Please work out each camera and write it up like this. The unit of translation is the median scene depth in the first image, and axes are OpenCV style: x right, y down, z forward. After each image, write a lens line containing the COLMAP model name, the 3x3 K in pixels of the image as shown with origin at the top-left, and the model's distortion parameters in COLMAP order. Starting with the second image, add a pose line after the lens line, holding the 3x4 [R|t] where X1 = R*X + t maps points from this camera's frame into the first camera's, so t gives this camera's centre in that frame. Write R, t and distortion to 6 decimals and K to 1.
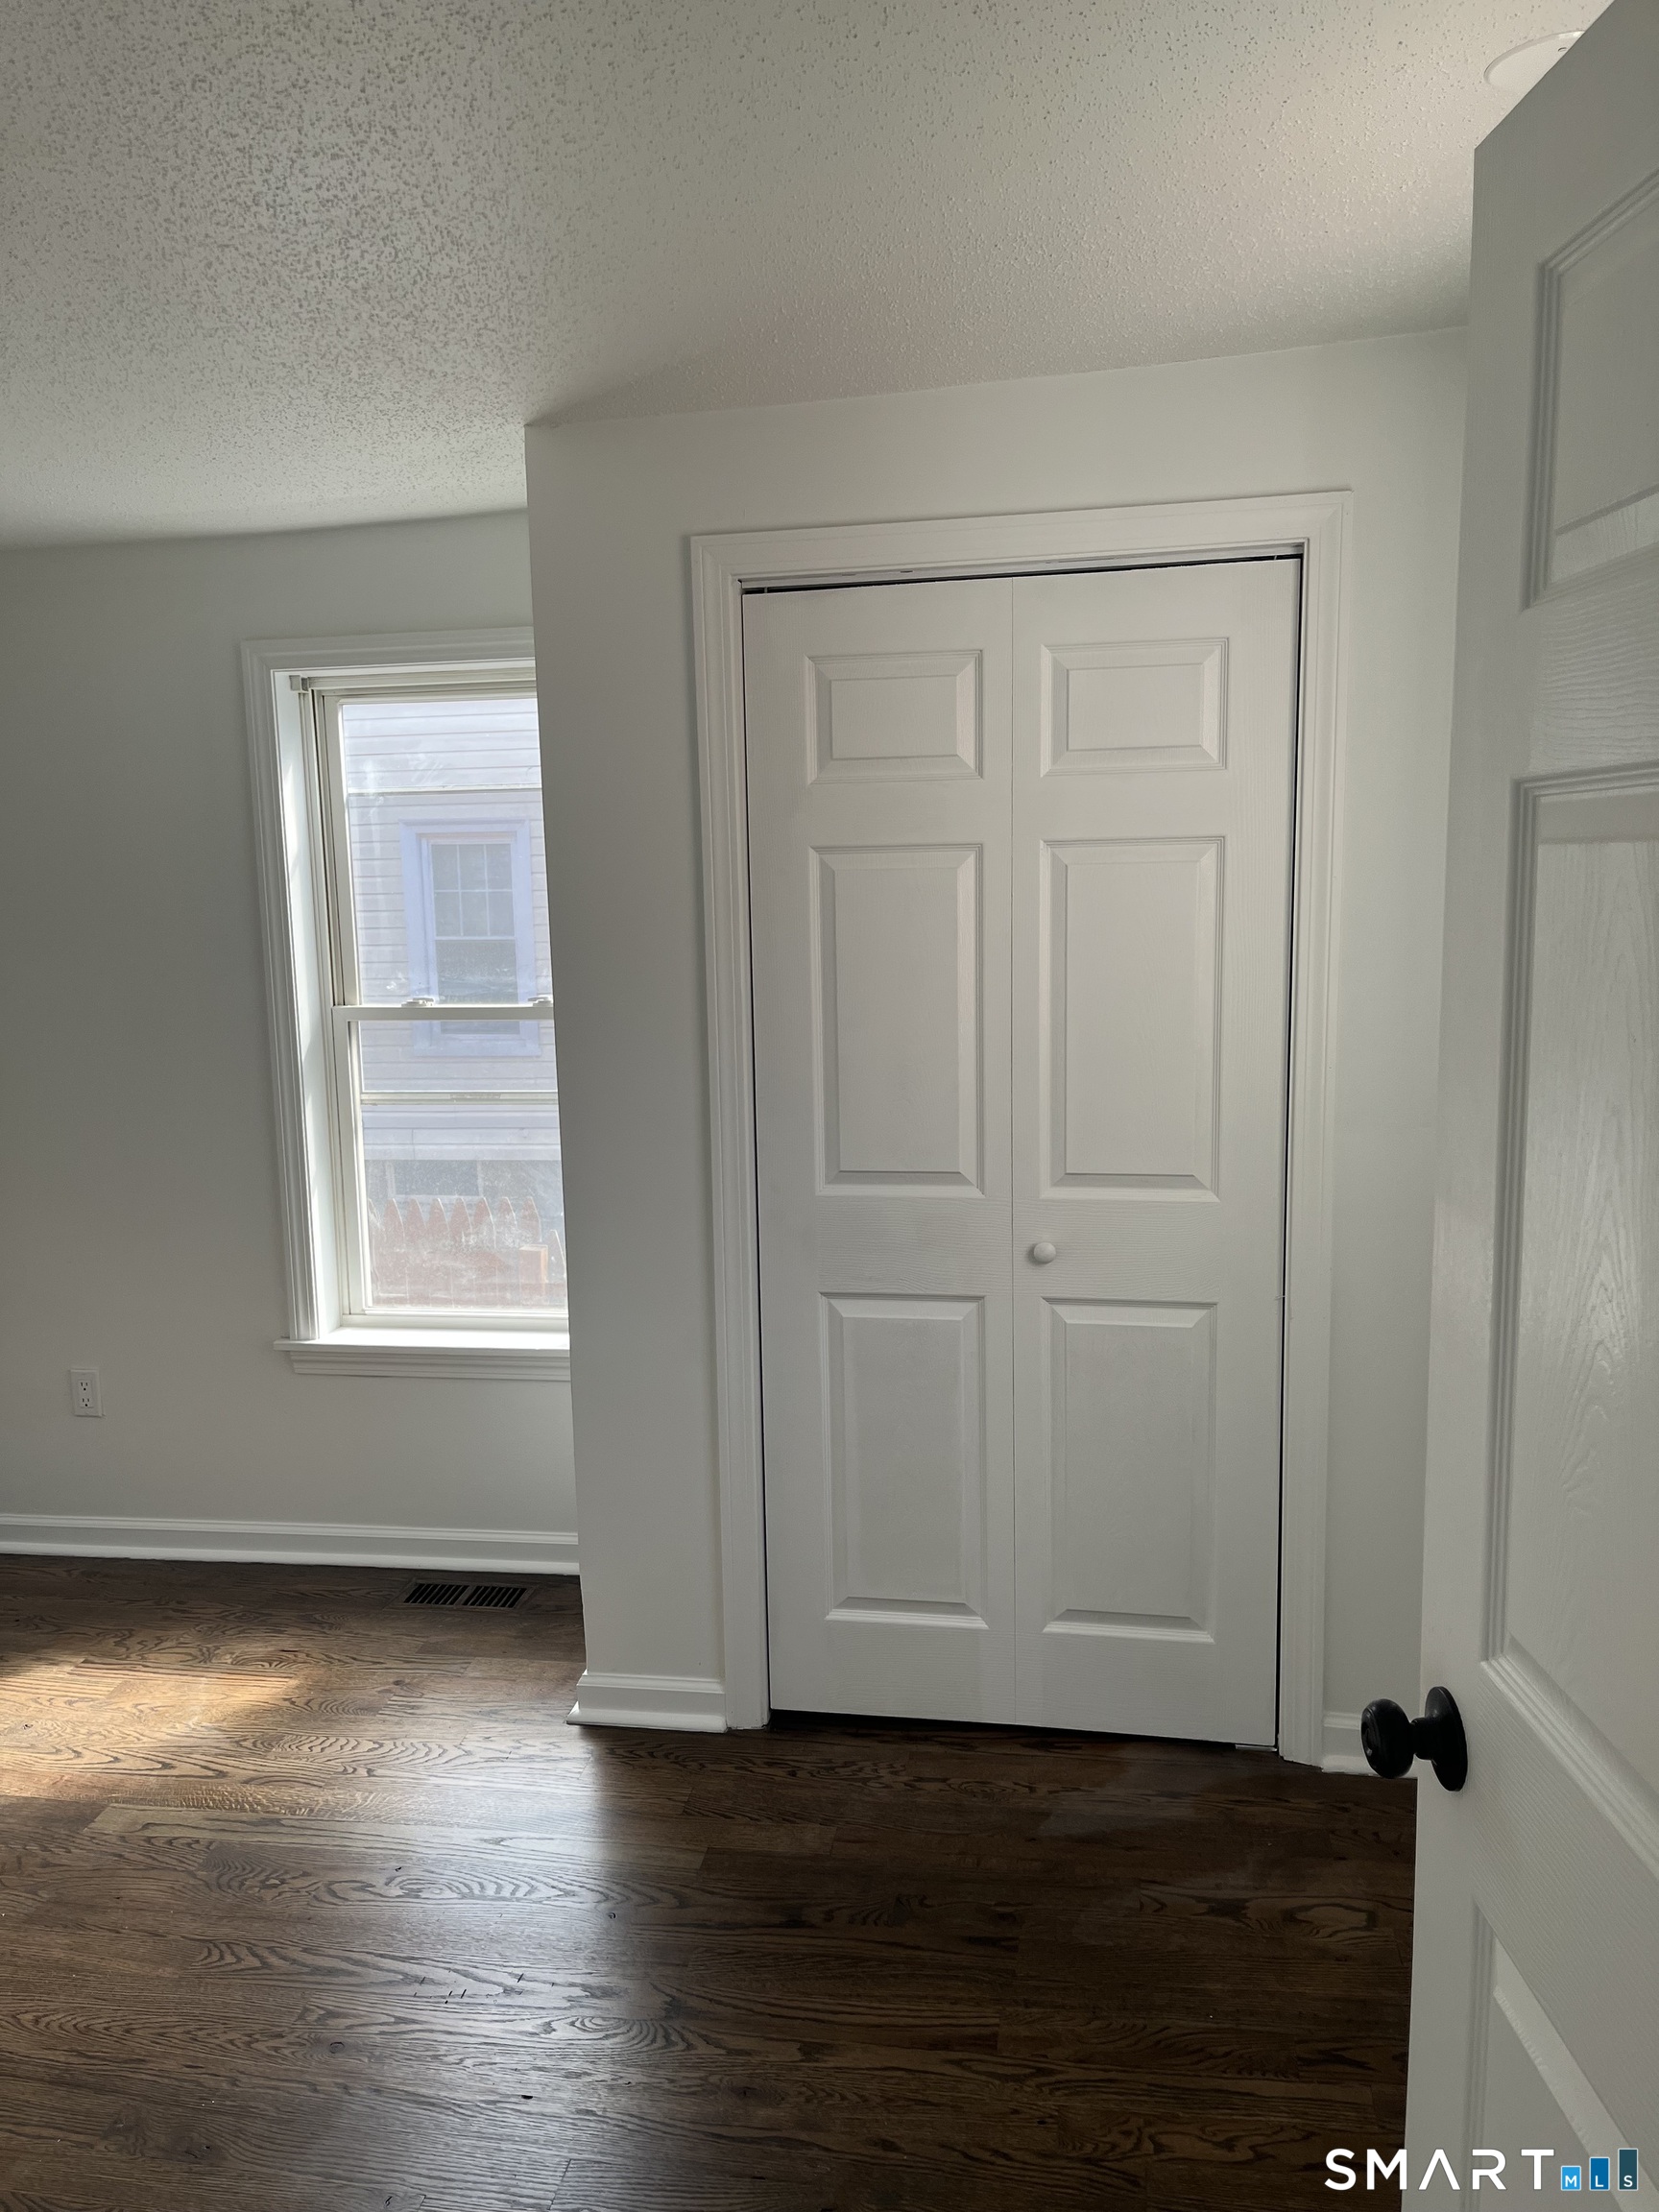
lens RADIAL K [[1659.8, 0, 828.8], [0, 1659.8, 1115.3], [0, 0, 1]] dist [0.081618, -0.112673]
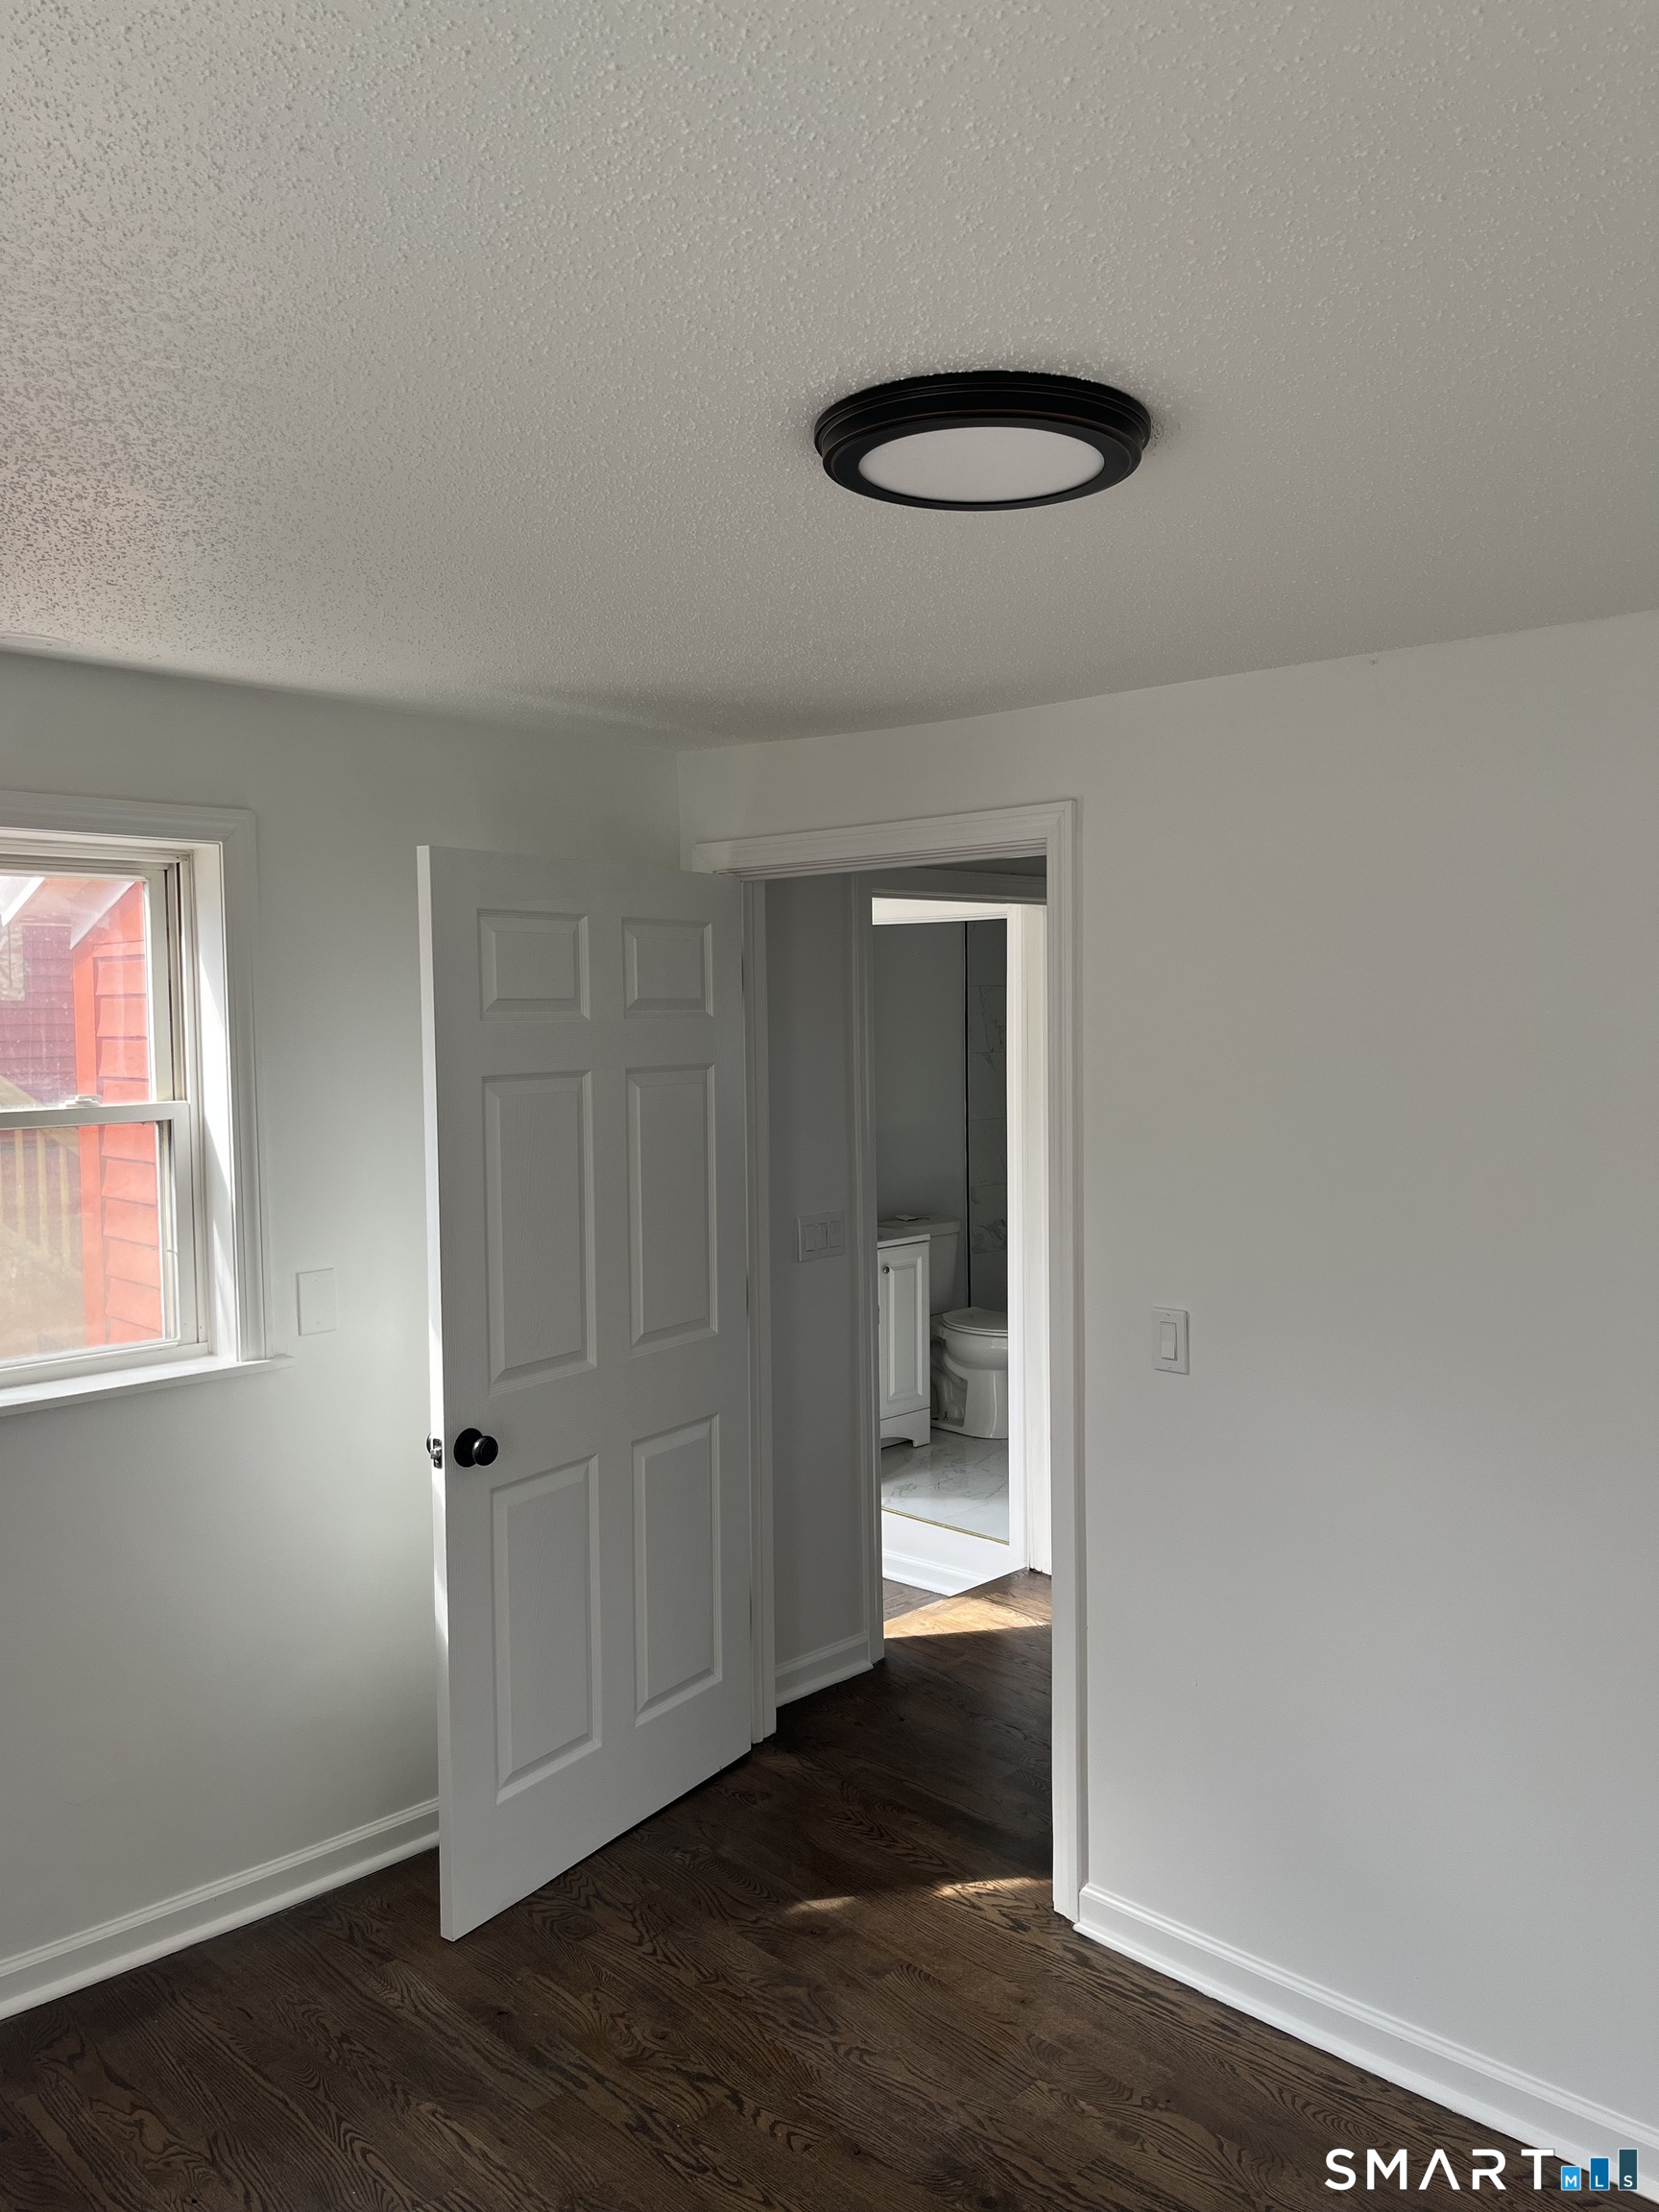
lens RADIAL K [[1659.8, 0, 828.8], [0, 1659.8, 1115.3], [0, 0, 1]] dist [0.081618, -0.112673]
pose [[-0.816328, -0.009709, 0.577507, -0.664459], [0.109467, 0.979137, 0.171197, -0.214333], [-0.567121, 0.202971, -0.798233, 1.131964]]
